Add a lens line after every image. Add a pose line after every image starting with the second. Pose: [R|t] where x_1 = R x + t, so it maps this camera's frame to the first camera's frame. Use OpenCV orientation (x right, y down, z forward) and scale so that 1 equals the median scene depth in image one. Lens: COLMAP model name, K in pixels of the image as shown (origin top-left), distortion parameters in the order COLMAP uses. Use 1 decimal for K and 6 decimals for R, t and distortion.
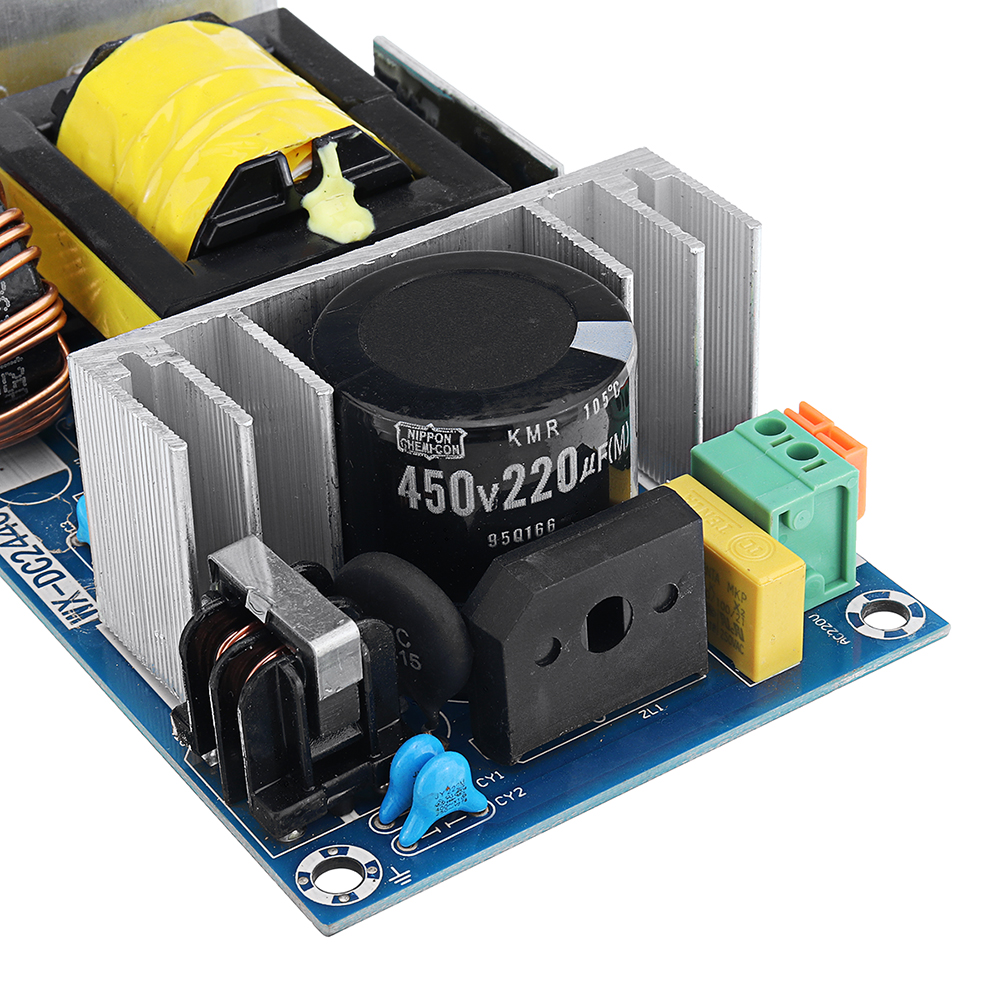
lens RADIAL K [[3481.3, 0, 500.0], [0, 3481.3, 500.0], [0, 0, 1]] dist [0.044392, 1.218457]
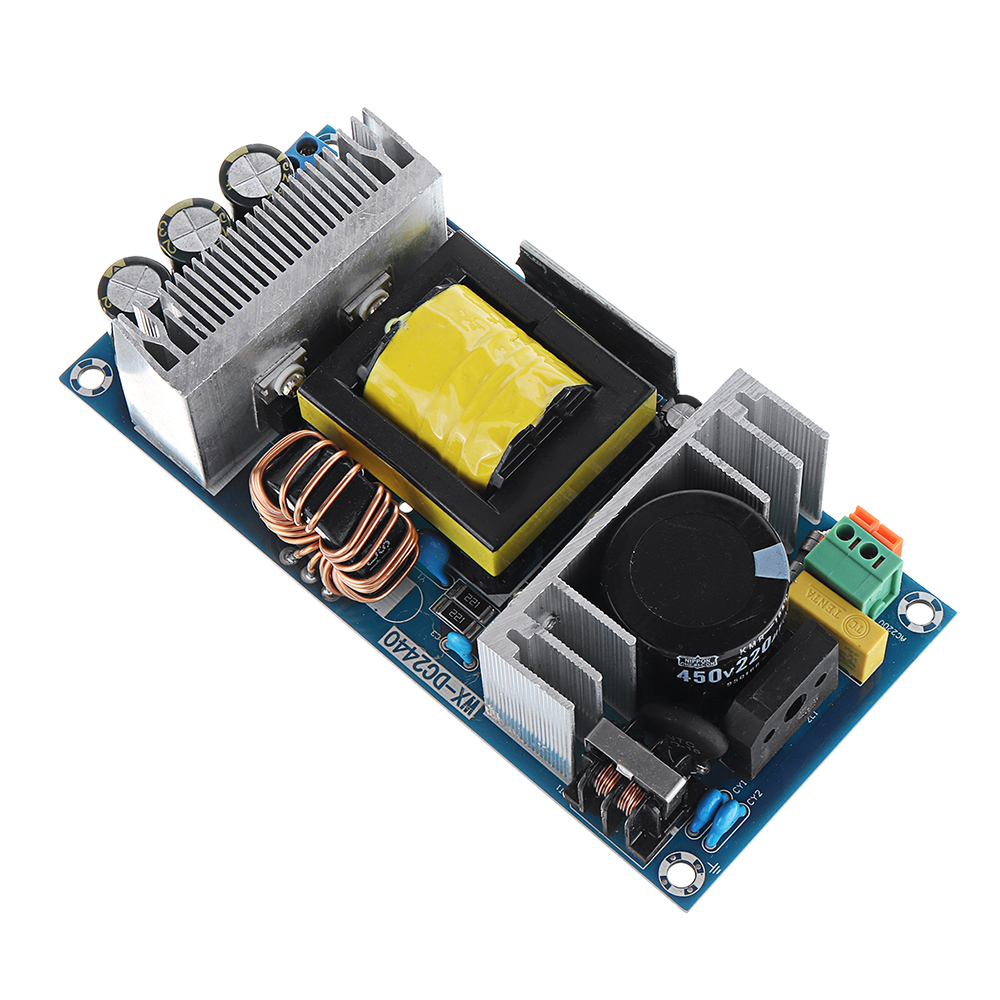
lens RADIAL K [[3475.2, 0, 500.0], [0, 3475.2, 500.0], [0, 0, 1]] dist [0.131836, 1.052231]
pose [[0.969962, -0.223366, 0.096341, -0.254067], [0.152185, 0.866171, 0.476013, -0.891873], [-0.189773, -0.447053, 0.874145, -0.477855]]
